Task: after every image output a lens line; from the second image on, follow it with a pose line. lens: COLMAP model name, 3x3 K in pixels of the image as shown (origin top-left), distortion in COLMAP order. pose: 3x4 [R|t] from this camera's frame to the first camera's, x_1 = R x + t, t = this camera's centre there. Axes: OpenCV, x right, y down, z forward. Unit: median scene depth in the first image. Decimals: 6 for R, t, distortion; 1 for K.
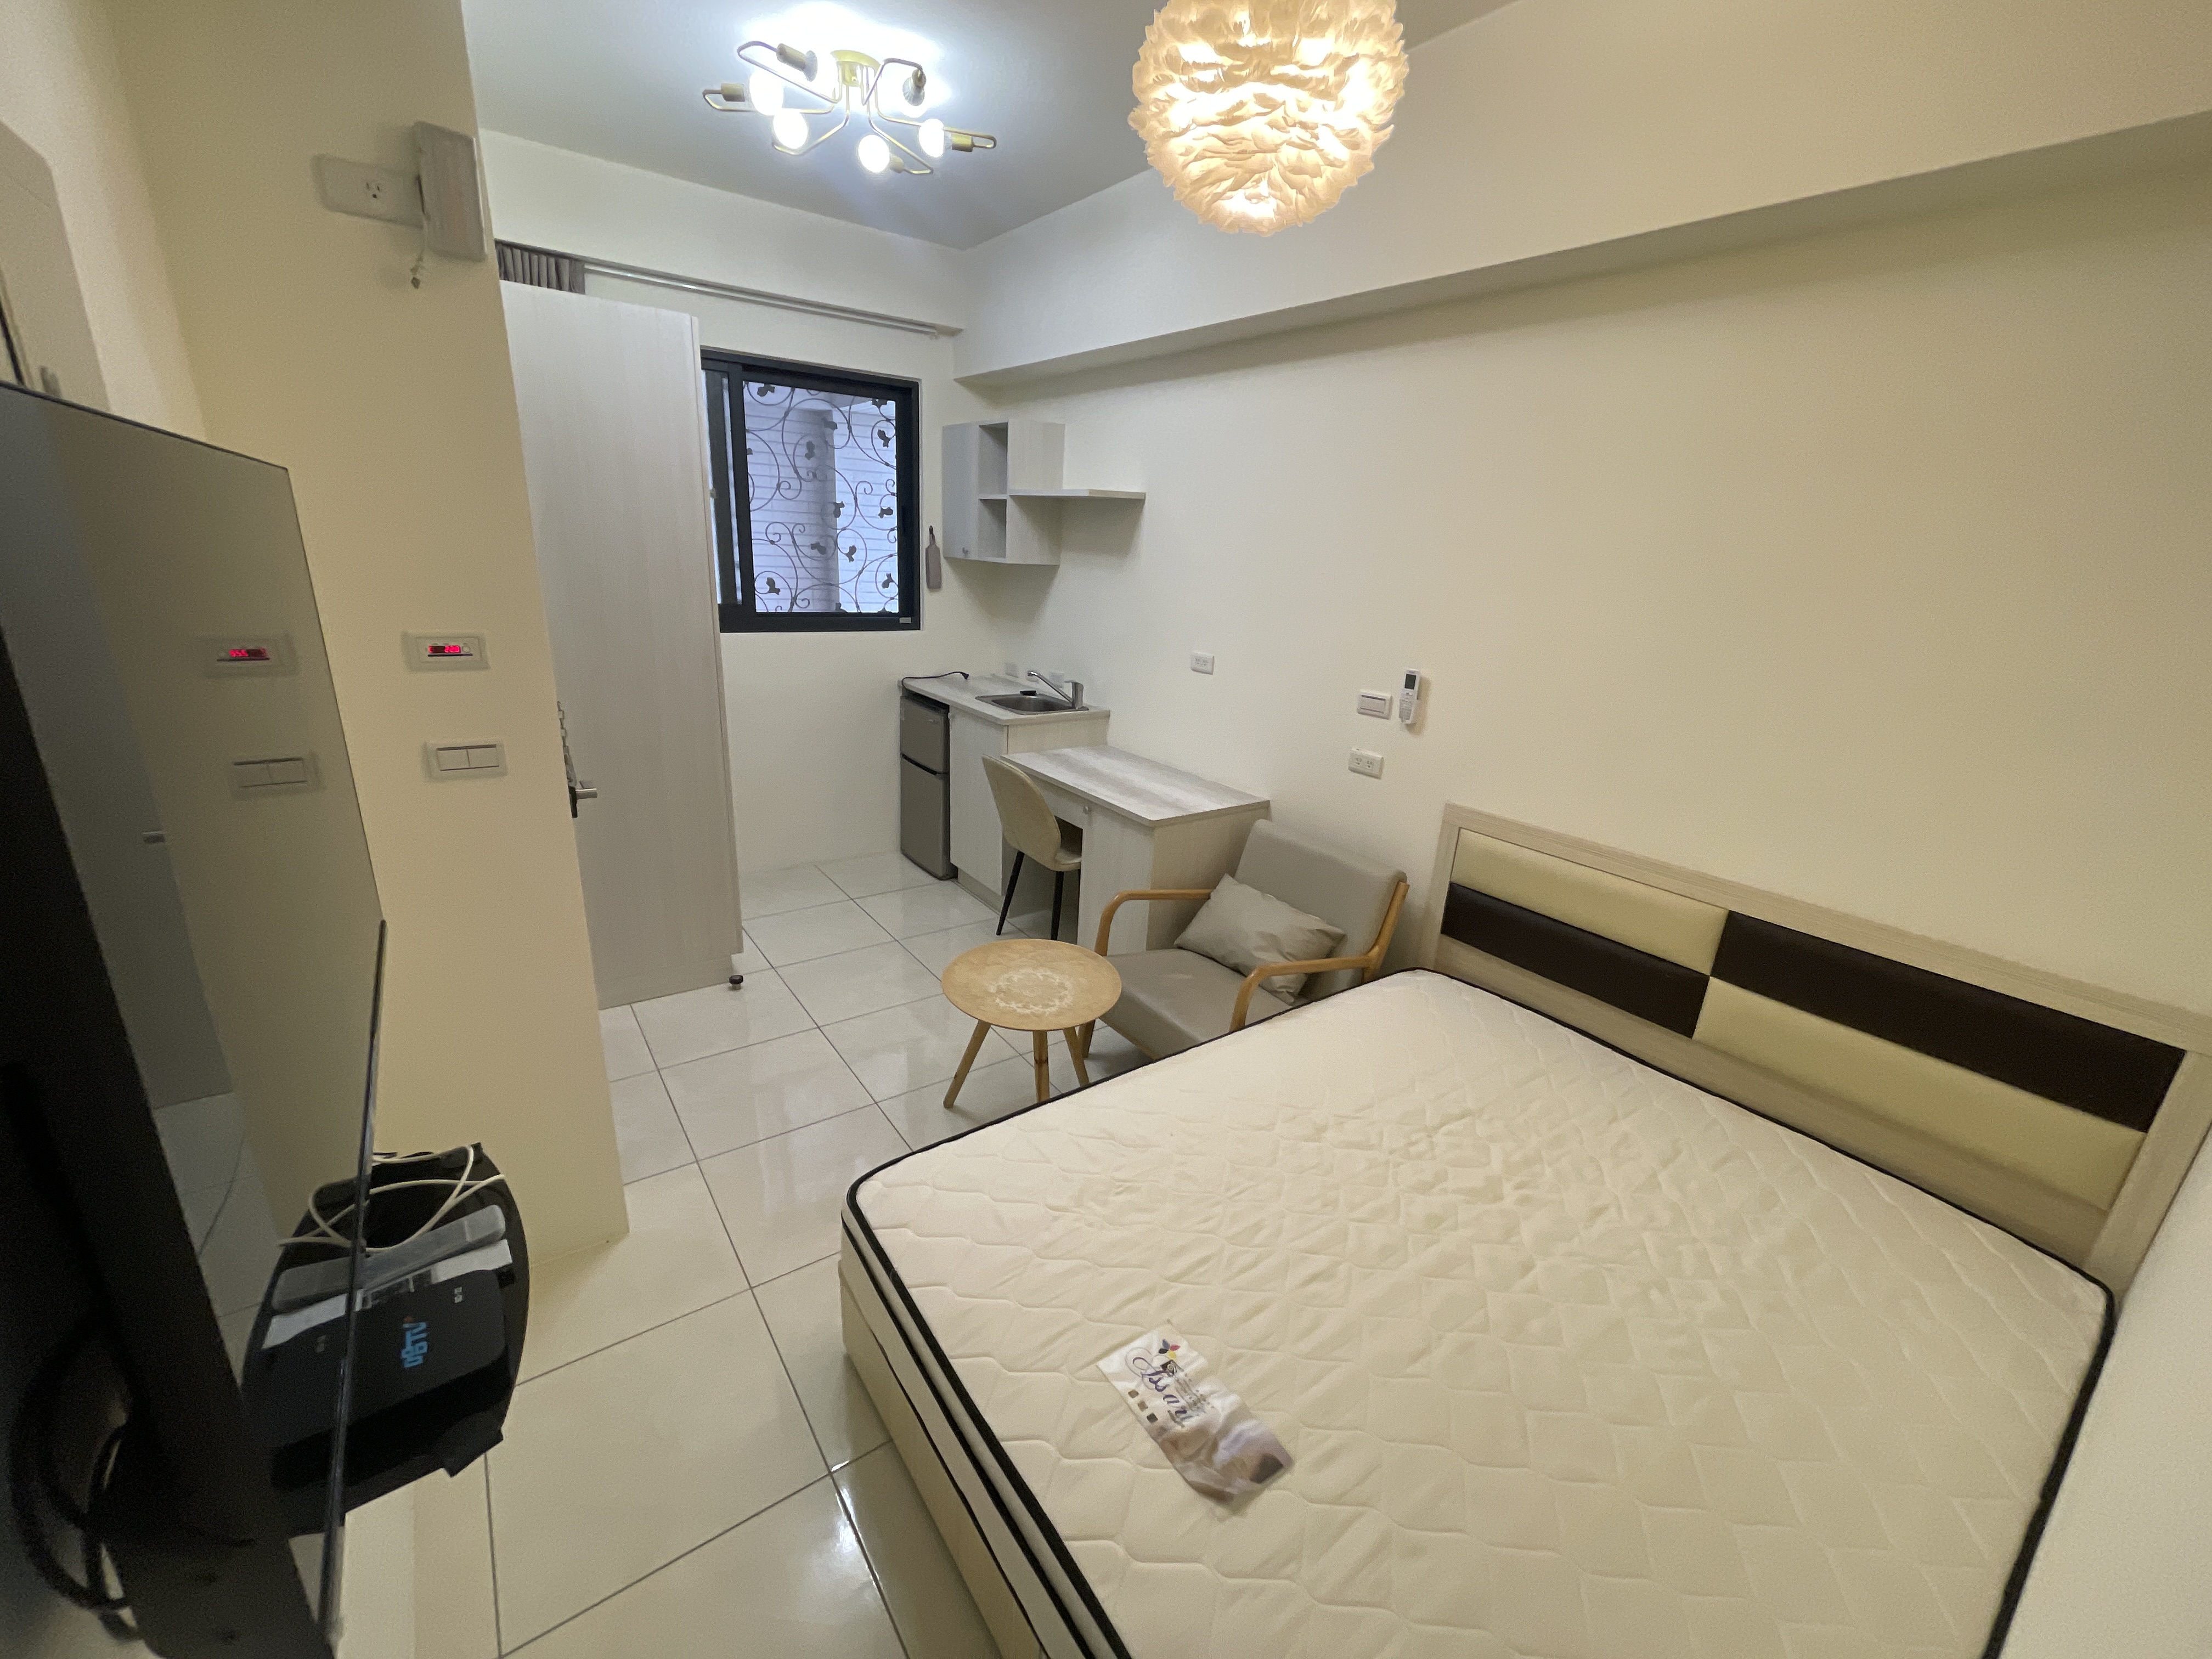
lens RADIAL K [[883.0, 0, 1099.0], [0, 883.0, 837.1], [0, 0, 1]] dist [-0.001308, -0.001017]
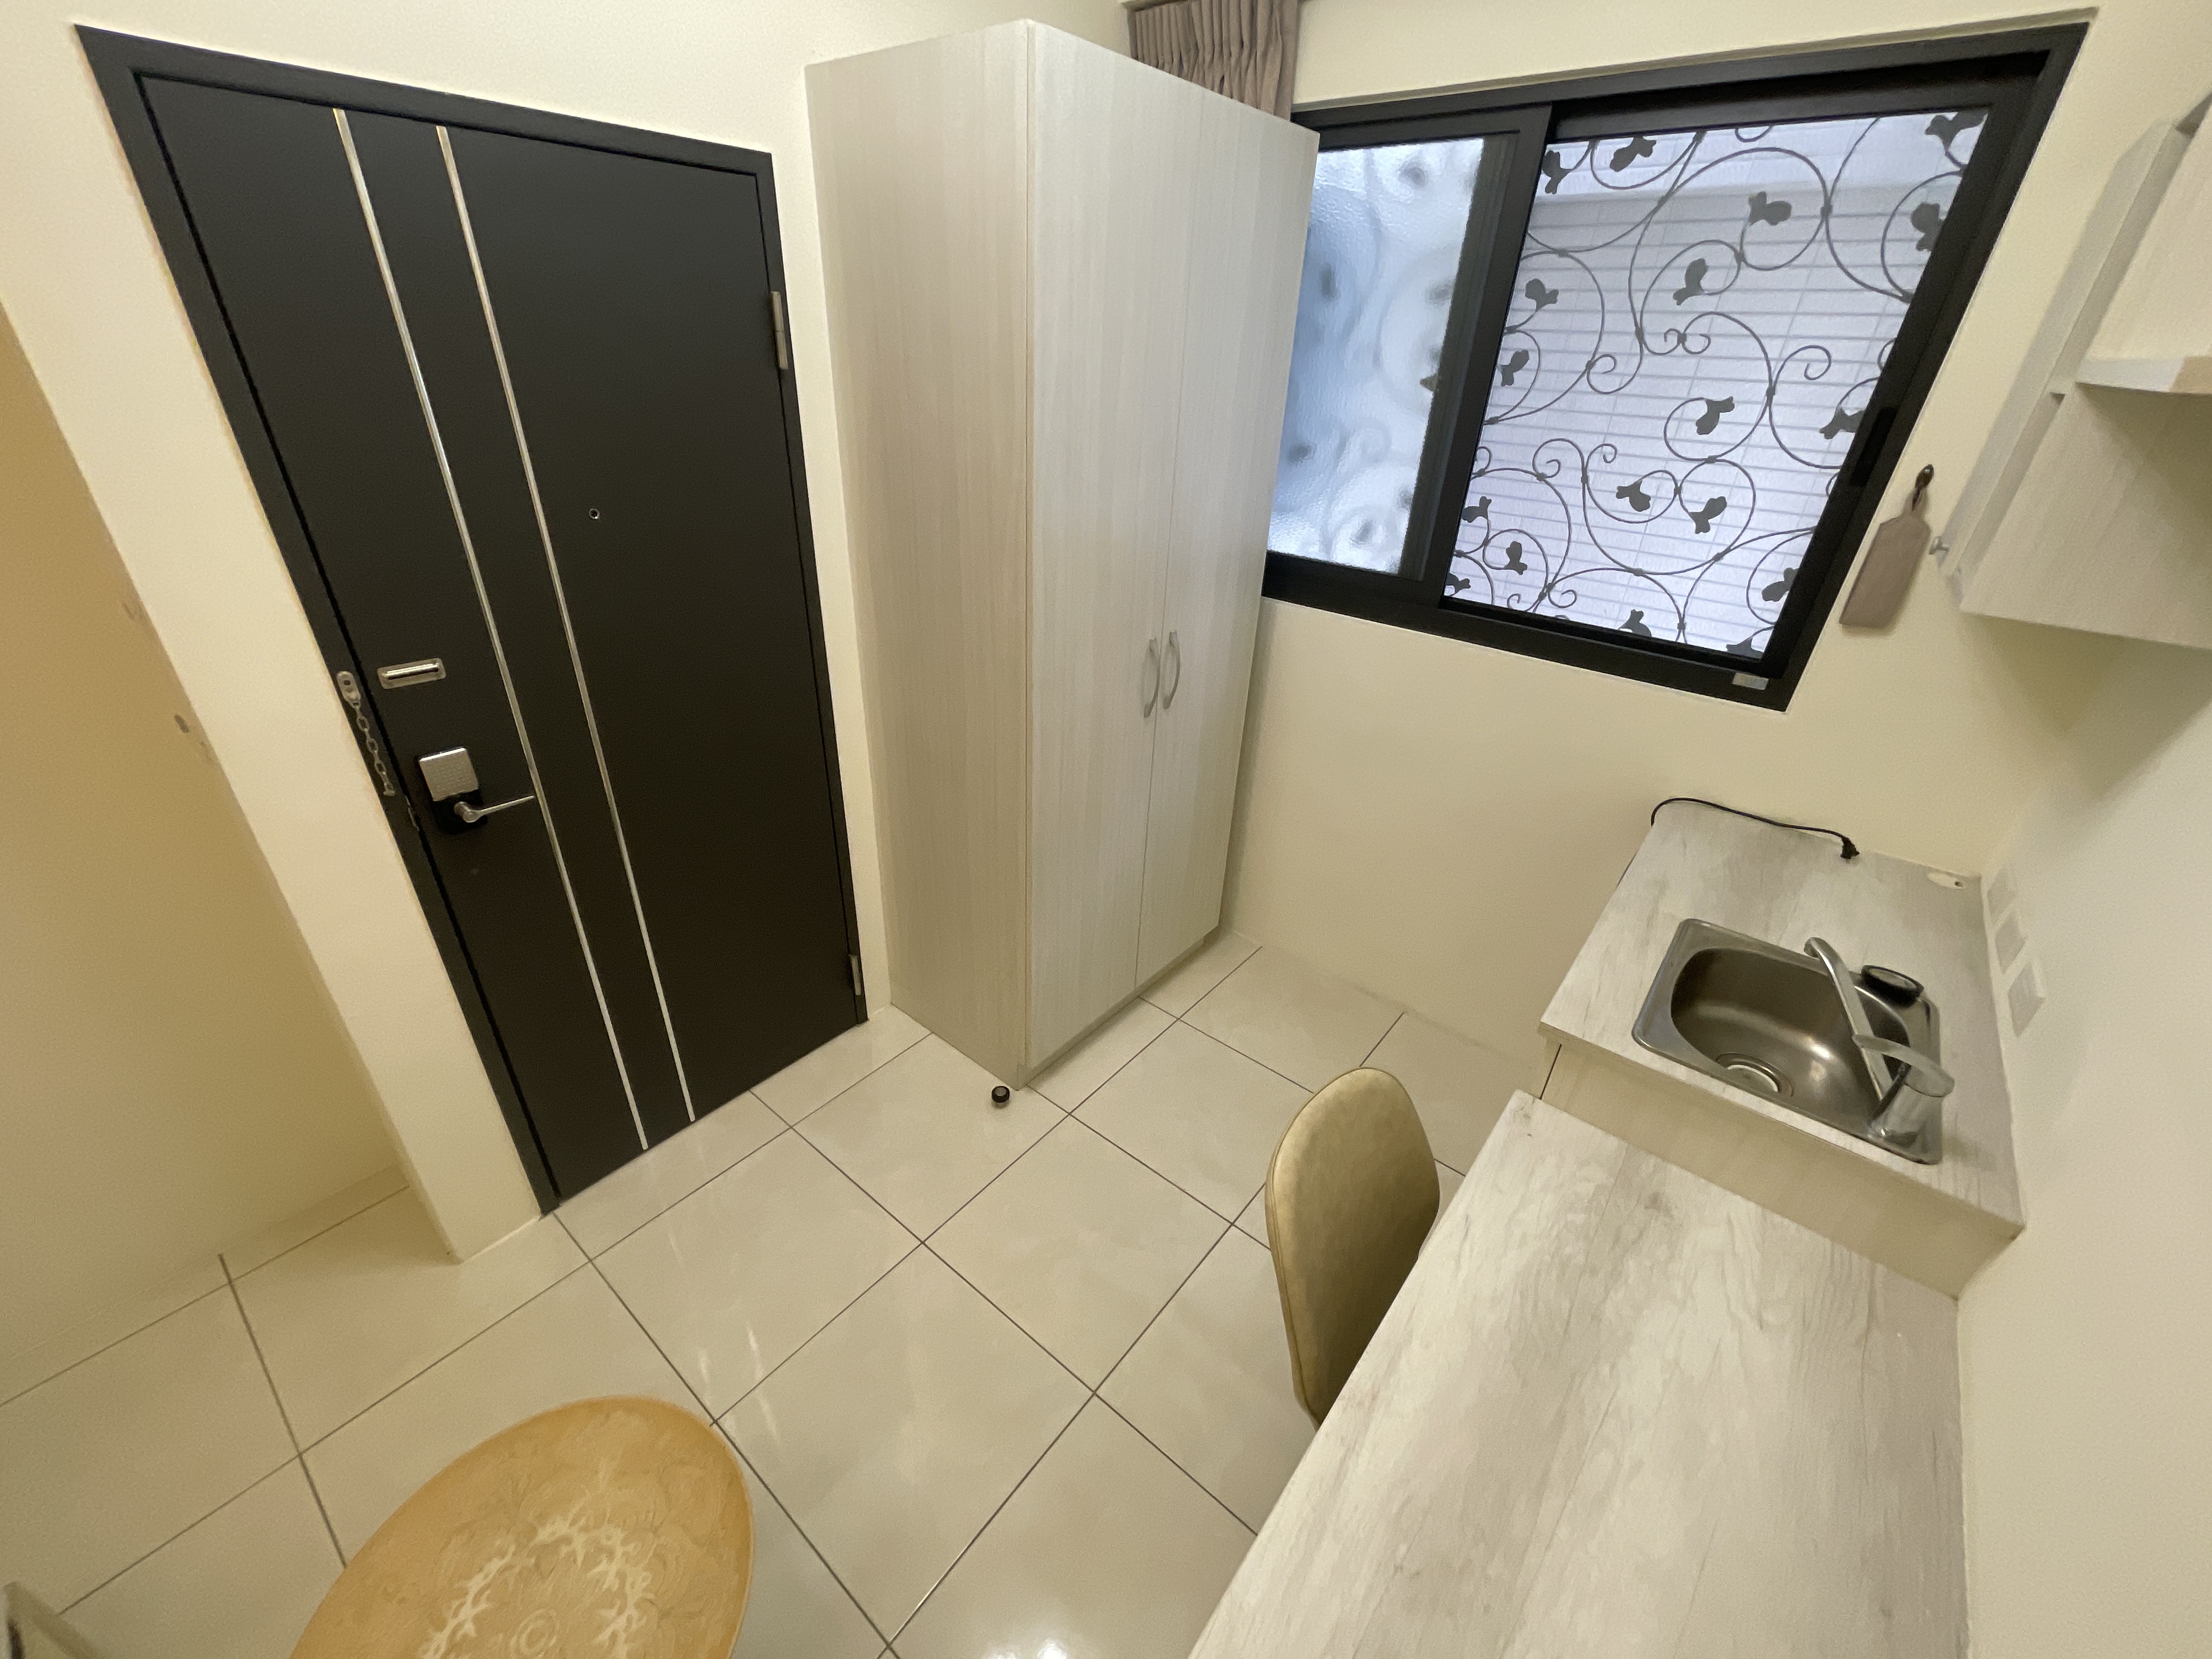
lens RADIAL K [[883.0, 0, 1099.0], [0, 883.0, 837.1], [0, 0, 1]] dist [-0.001308, -0.001017]
pose [[0.260025, 0.433252, -0.862948, 0.112936], [-0.333290, 0.879036, 0.340902, -0.232627], [0.906259, 0.198969, 0.372970, 0.594804]]
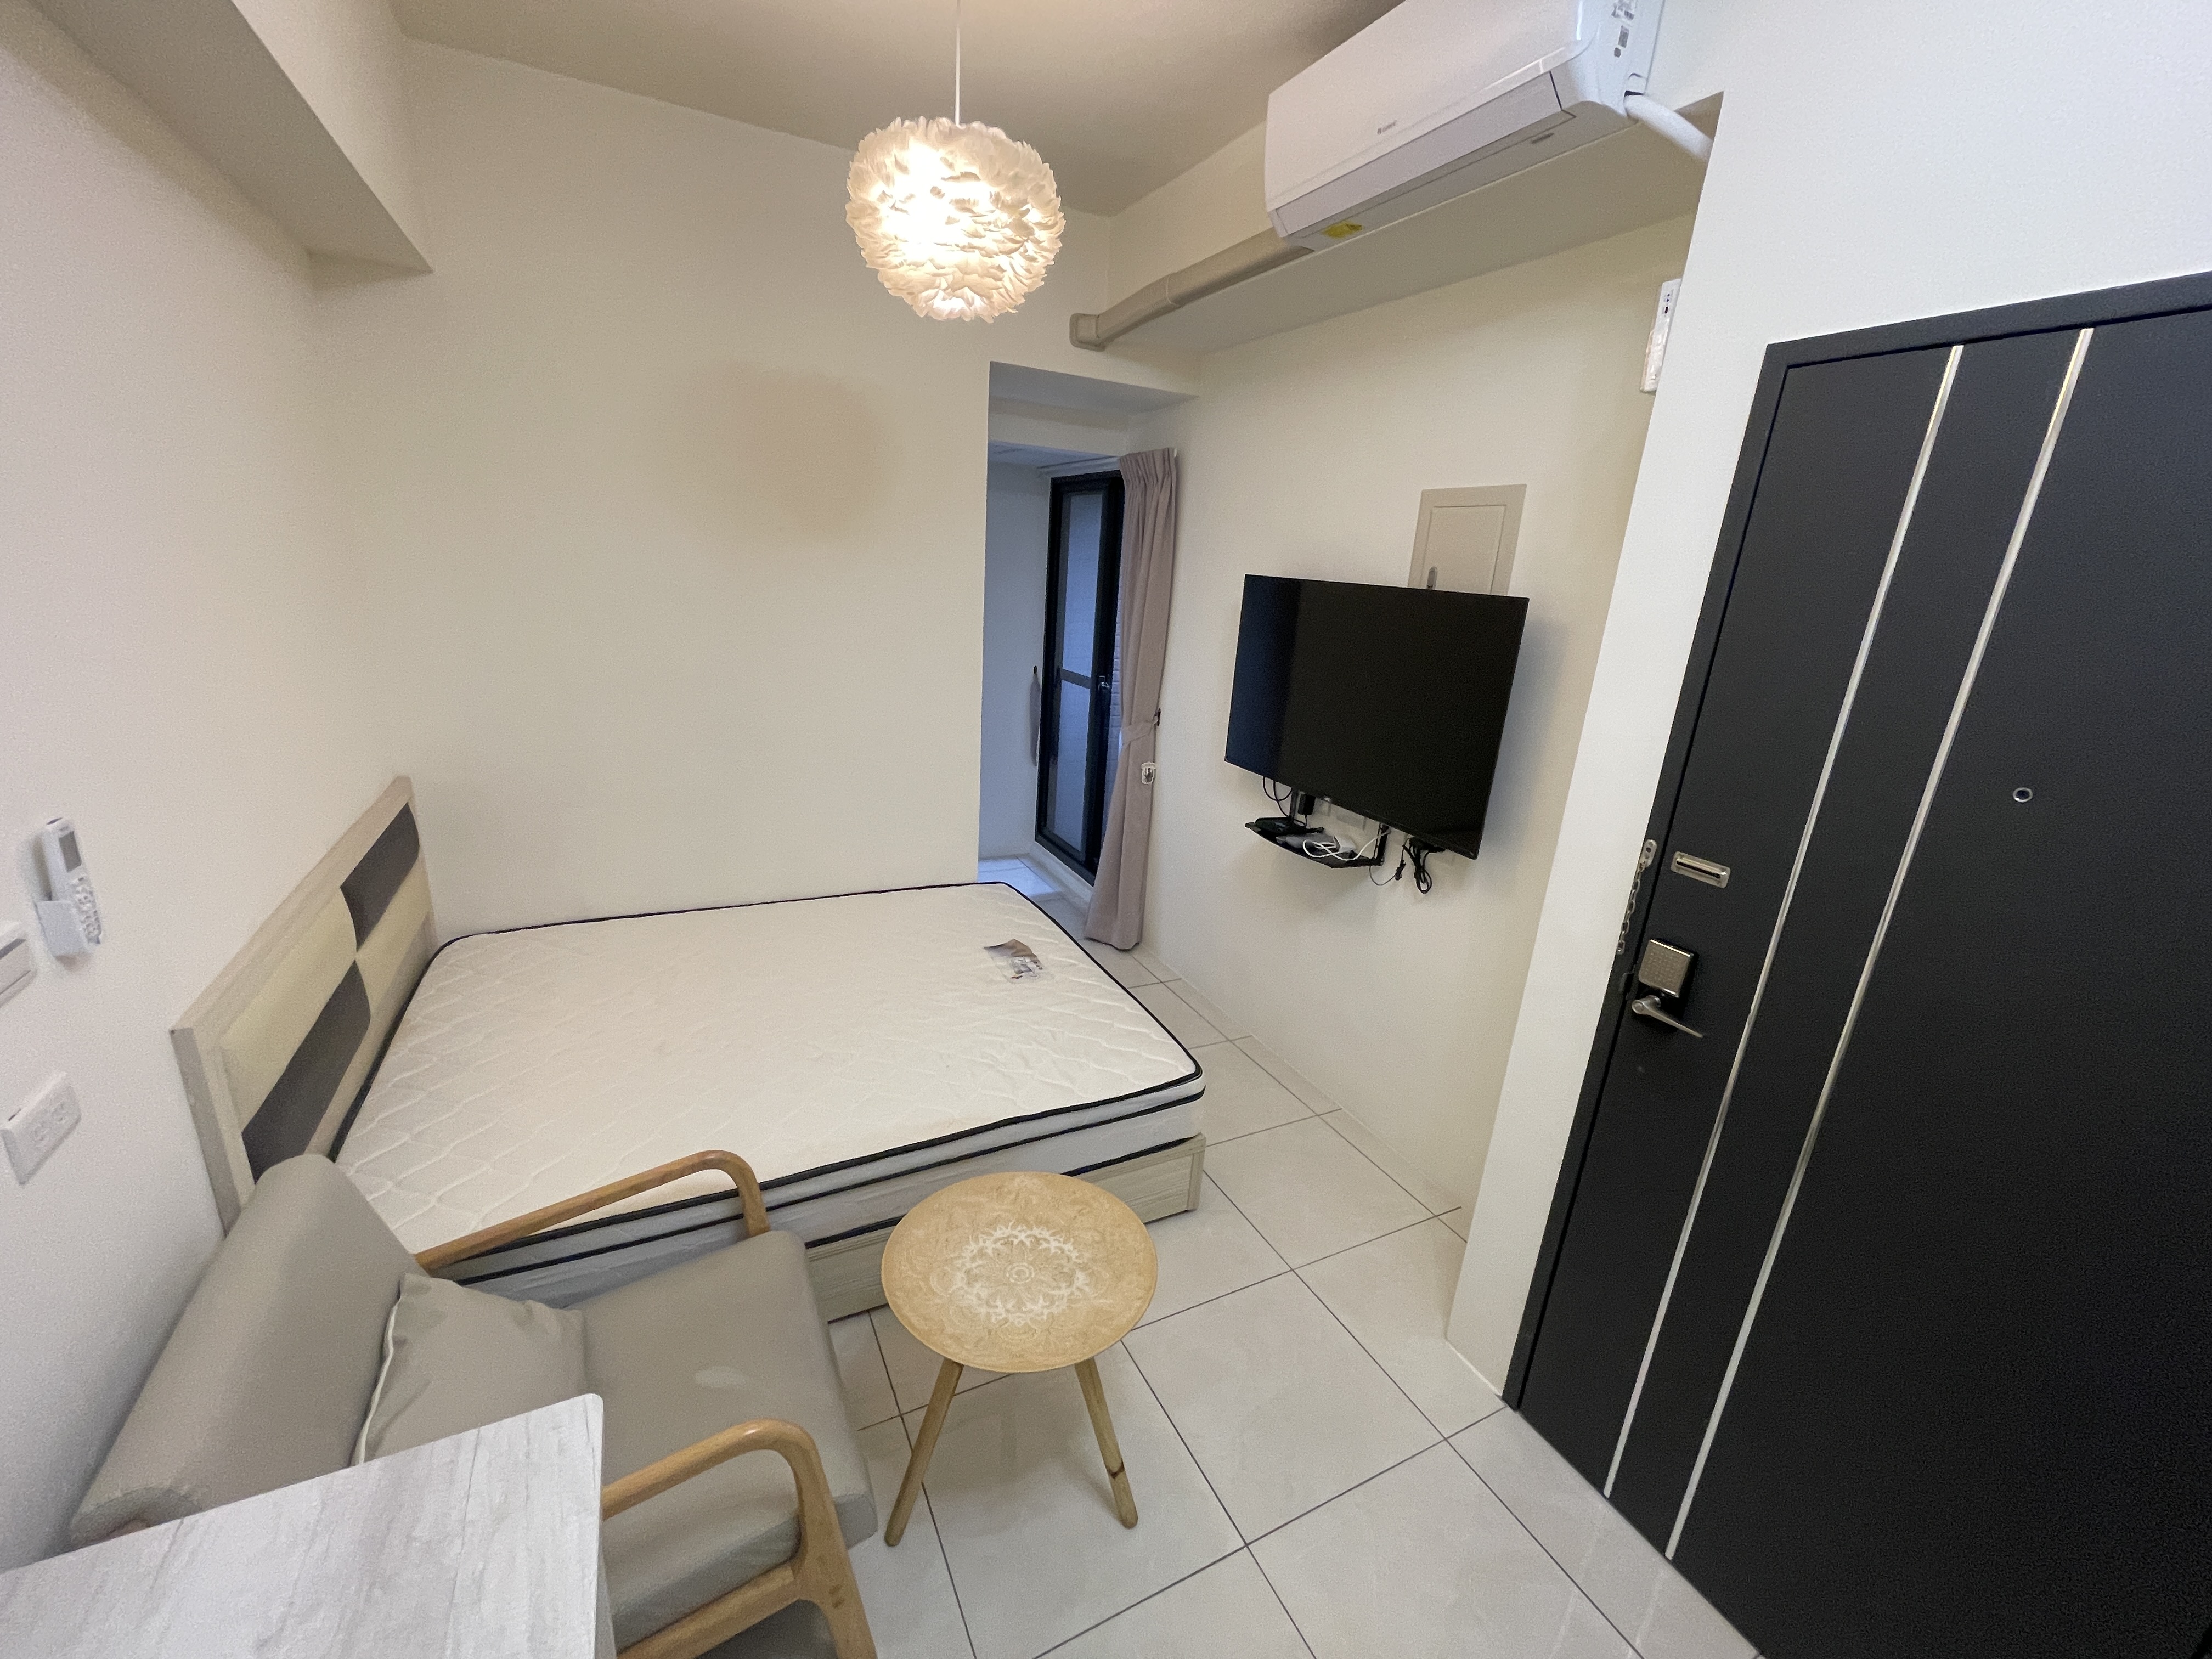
lens RADIAL K [[891.5, 0, 1098.4], [0, 891.5, 831.1], [0, 0, 1]] dist [-0.000432, -0.000098]
pose [[-0.980543, -0.157195, 0.117583, -0.093689], [-0.059073, 0.807496, 0.586908, -0.285165], [-0.187207, 0.568543, -0.801070, 0.784714]]
